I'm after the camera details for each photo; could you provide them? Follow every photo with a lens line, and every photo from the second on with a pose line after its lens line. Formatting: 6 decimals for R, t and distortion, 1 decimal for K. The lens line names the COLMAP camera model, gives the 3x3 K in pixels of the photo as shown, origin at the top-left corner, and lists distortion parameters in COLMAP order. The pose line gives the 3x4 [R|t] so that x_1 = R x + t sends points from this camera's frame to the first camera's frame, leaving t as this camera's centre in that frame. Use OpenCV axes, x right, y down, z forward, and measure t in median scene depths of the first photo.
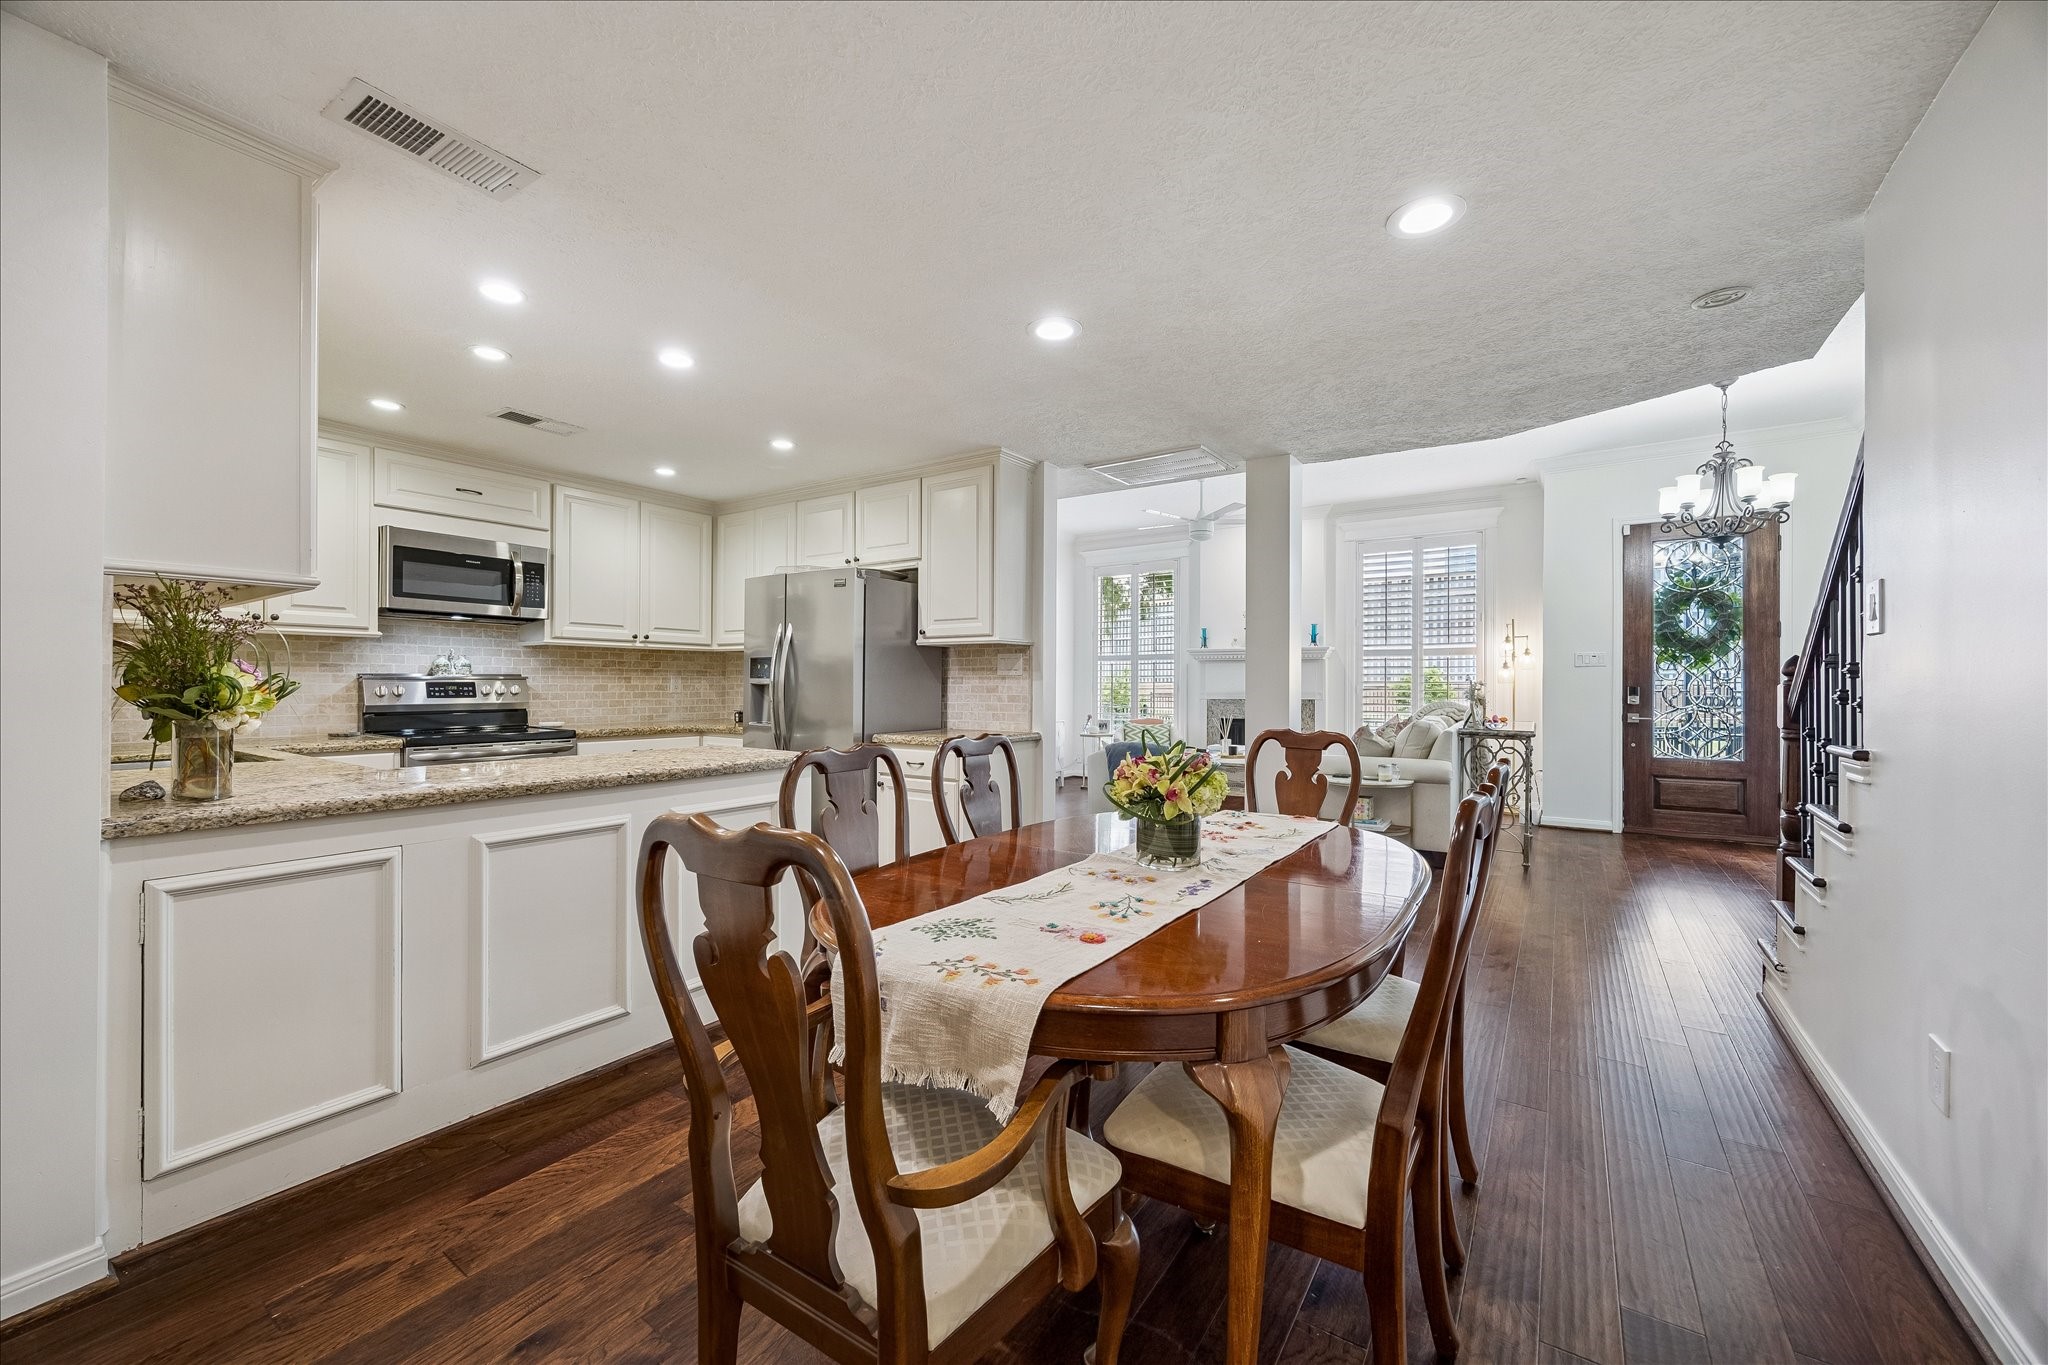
lens RADIAL K [[806.8, 0, 1029.2], [0, 806.8, 713.8], [0, 0, 1]] dist [-0.002106, -0.000135]
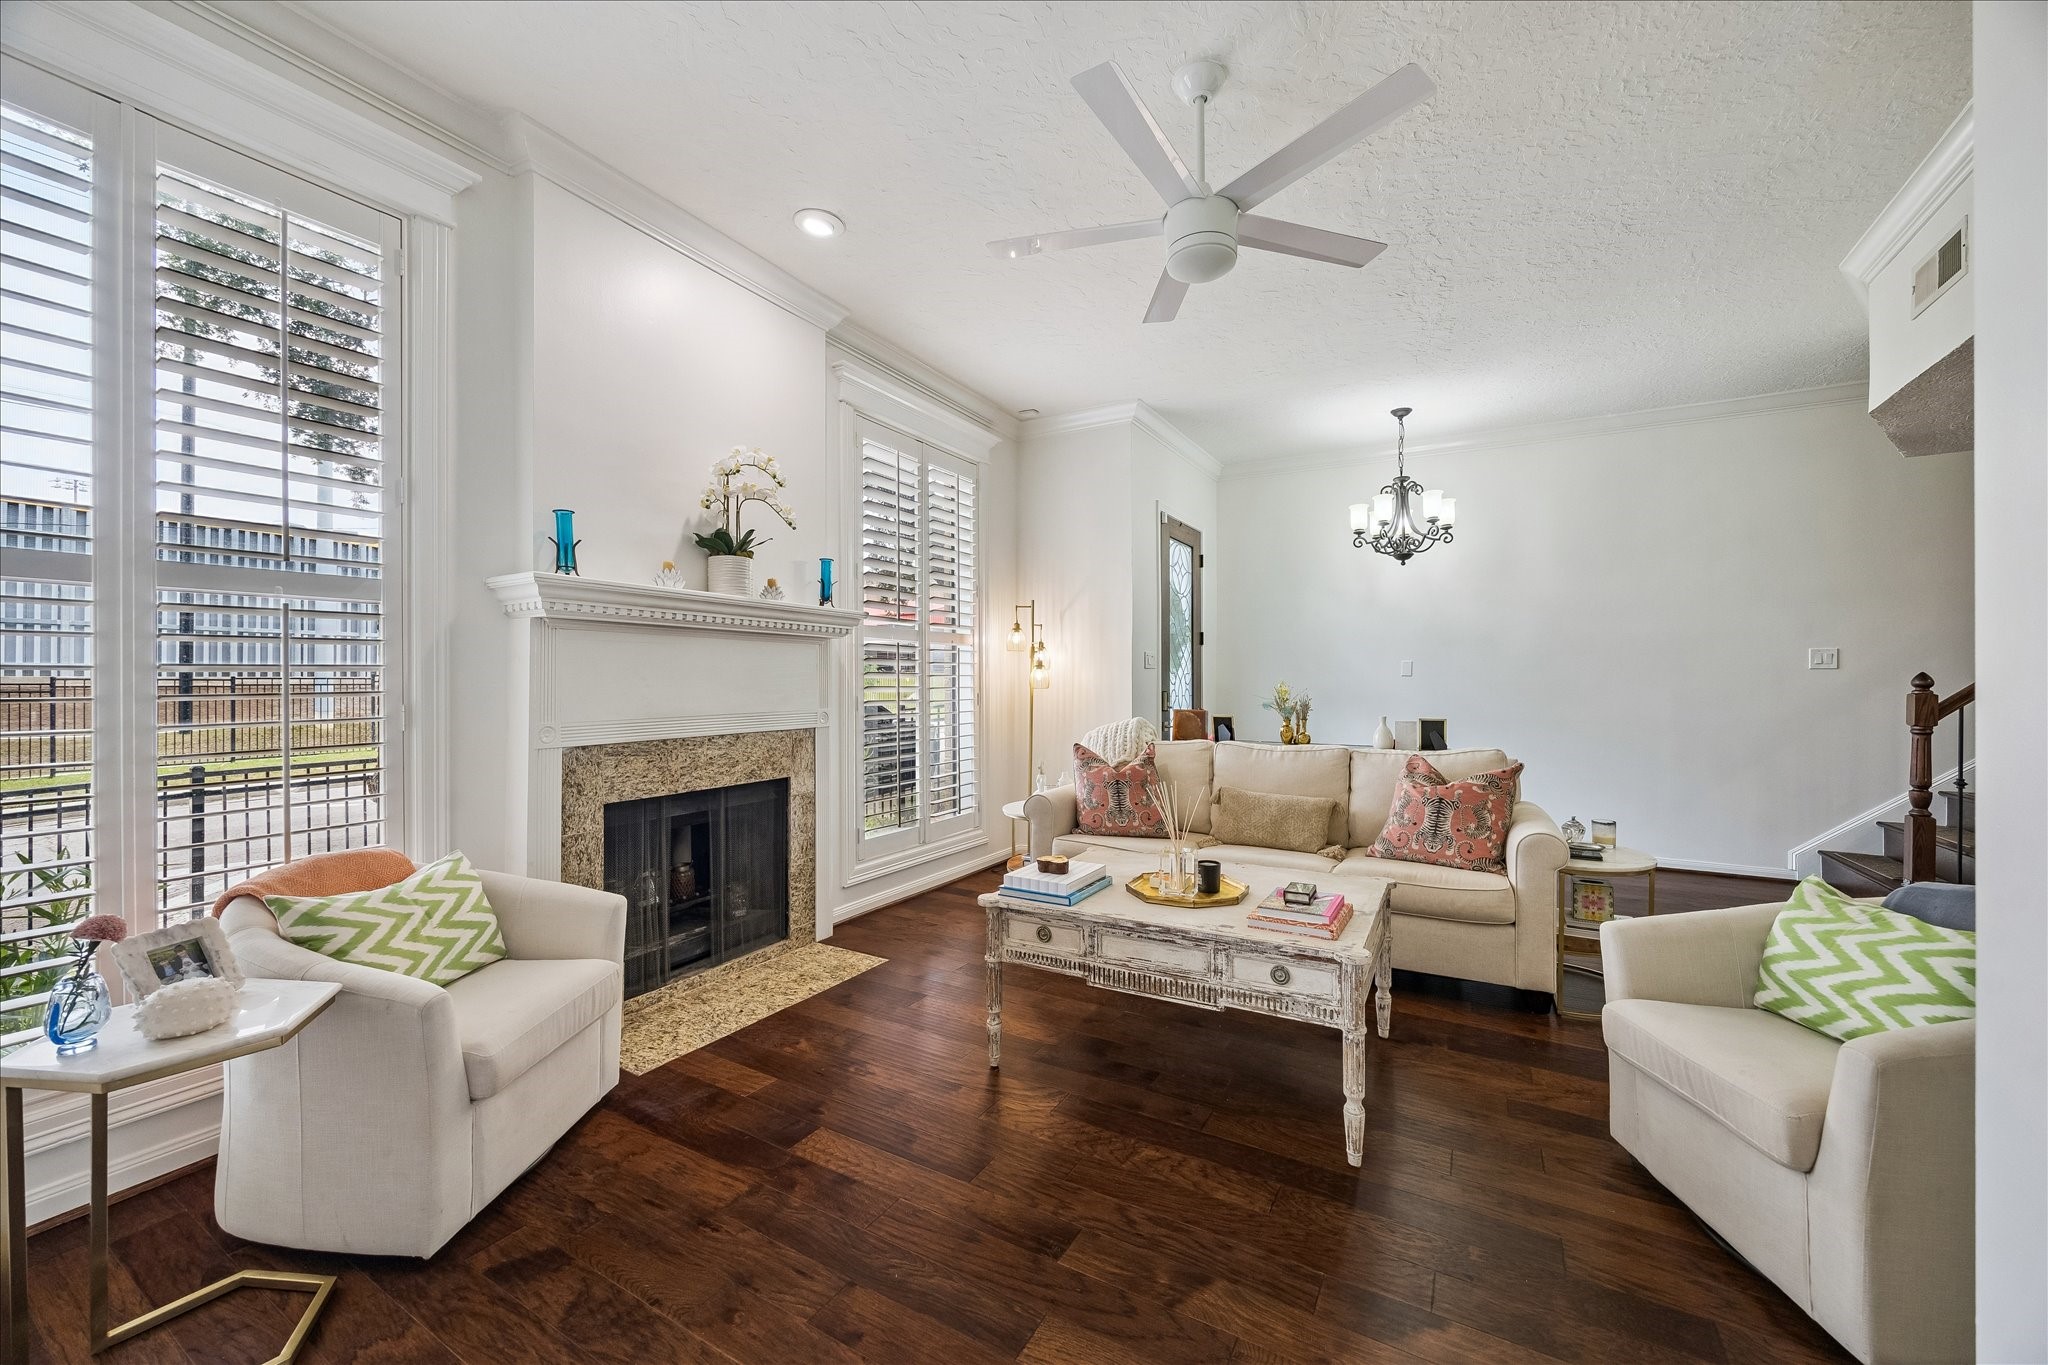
lens RADIAL K [[806.8, 0, 1029.2], [0, 806.8, 713.8], [0, 0, 1]] dist [-0.002106, -0.000135]
pose [[-0.086610, -0.040597, 0.995415, -0.146150], [0.033170, 0.998498, 0.043609, -0.053397], [-0.995690, 0.036795, -0.085133, 1.225126]]
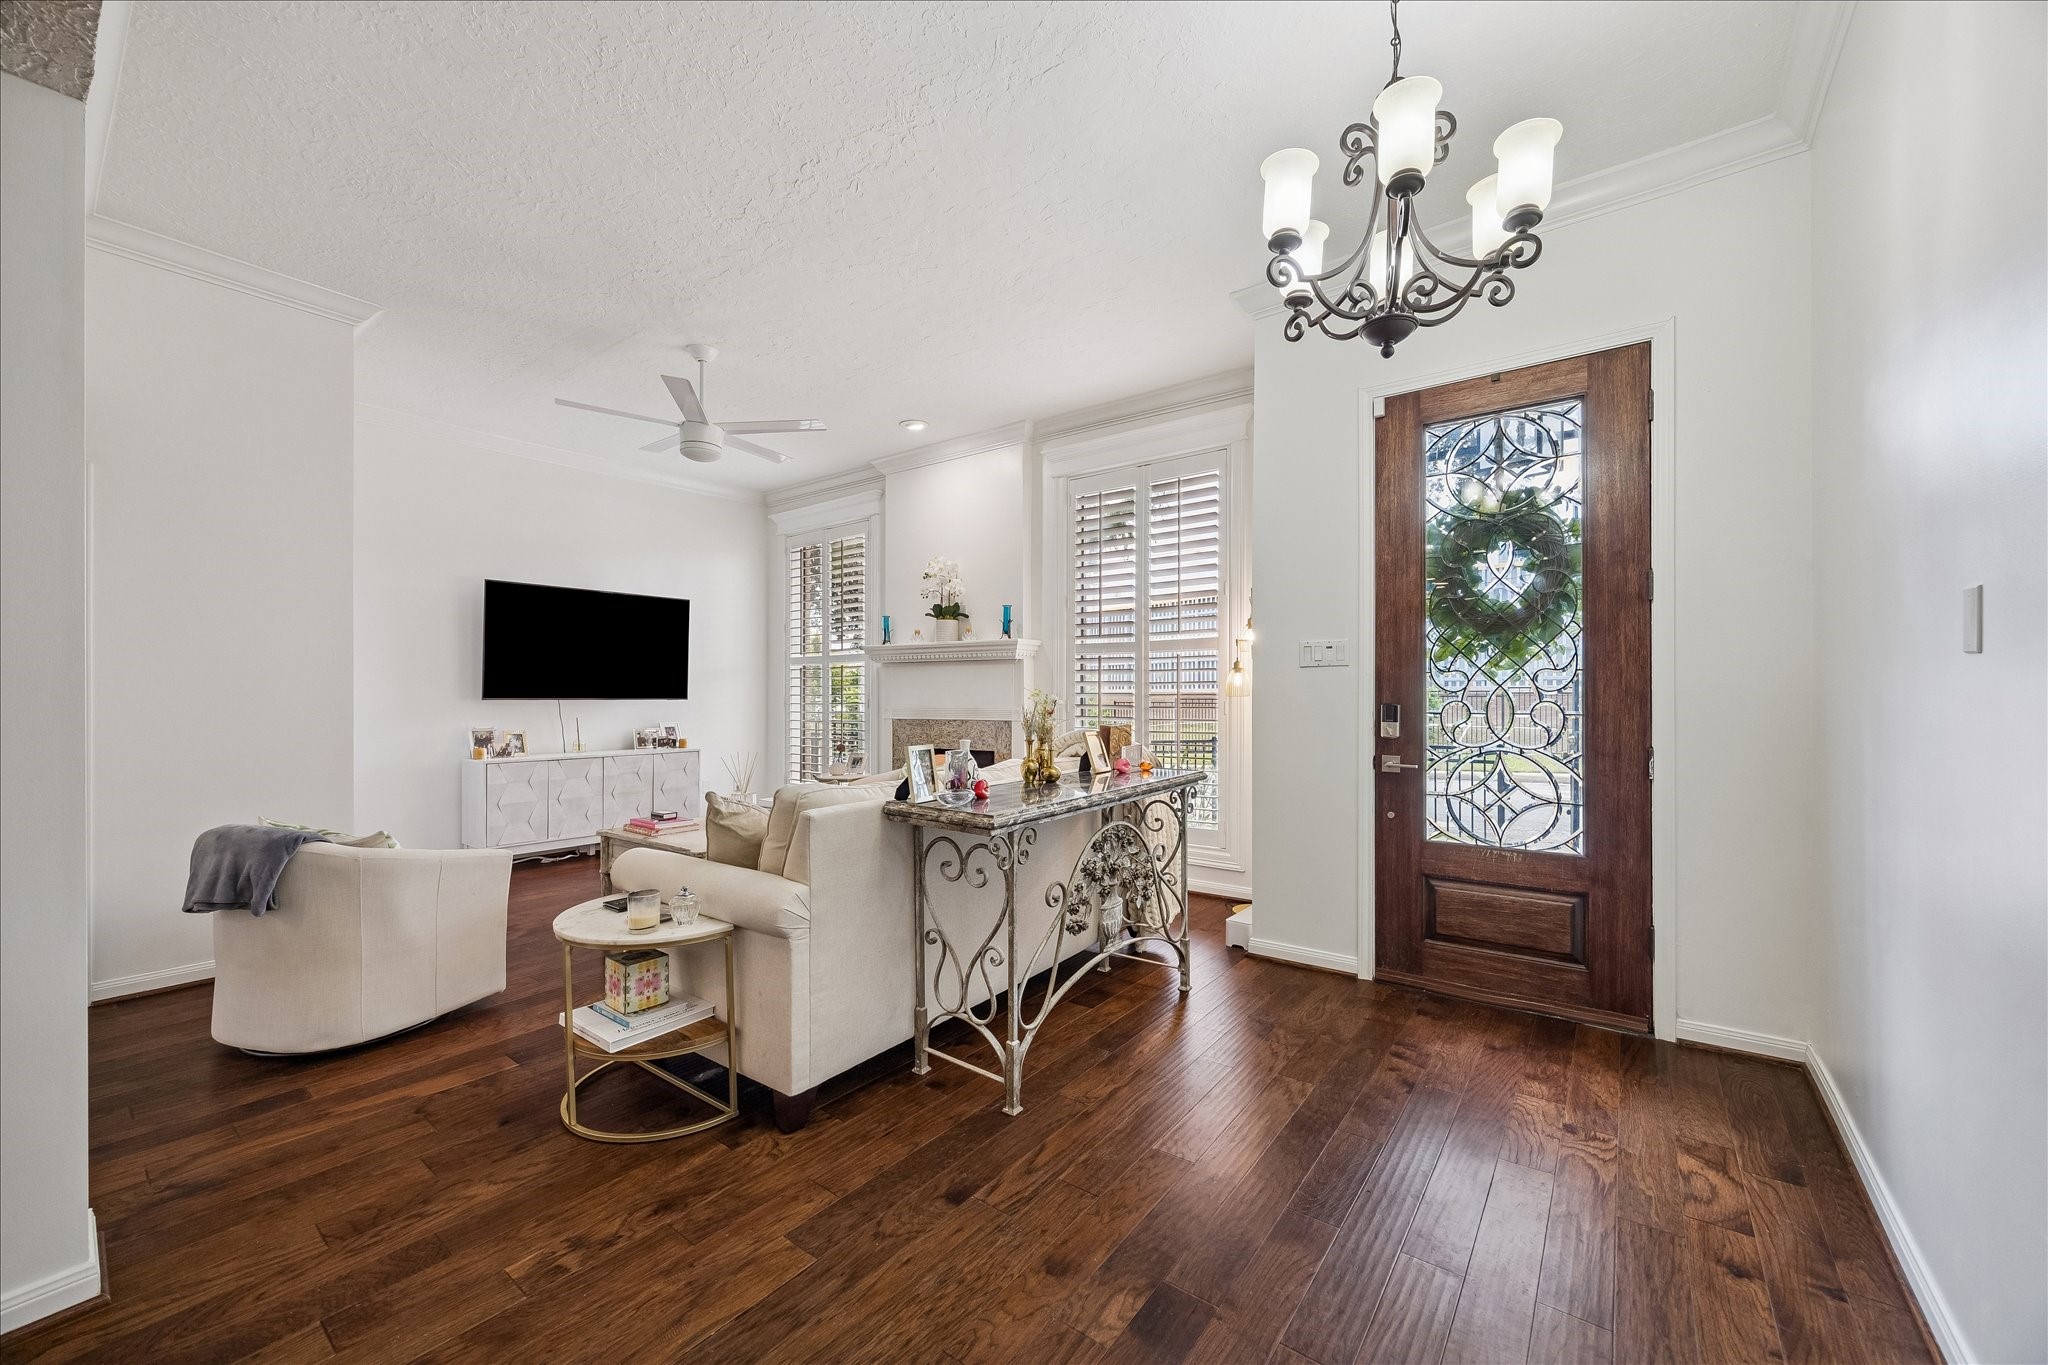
lens RADIAL K [[806.8, 0, 1029.2], [0, 806.8, 713.8], [0, 0, 1]] dist [-0.002106, -0.000135]
pose [[0.996926, -0.001892, -0.078322, 0.561185], [0.001244, 0.999965, -0.008323, -0.023160], [0.078335, 0.008200, 0.996893, 0.460286]]
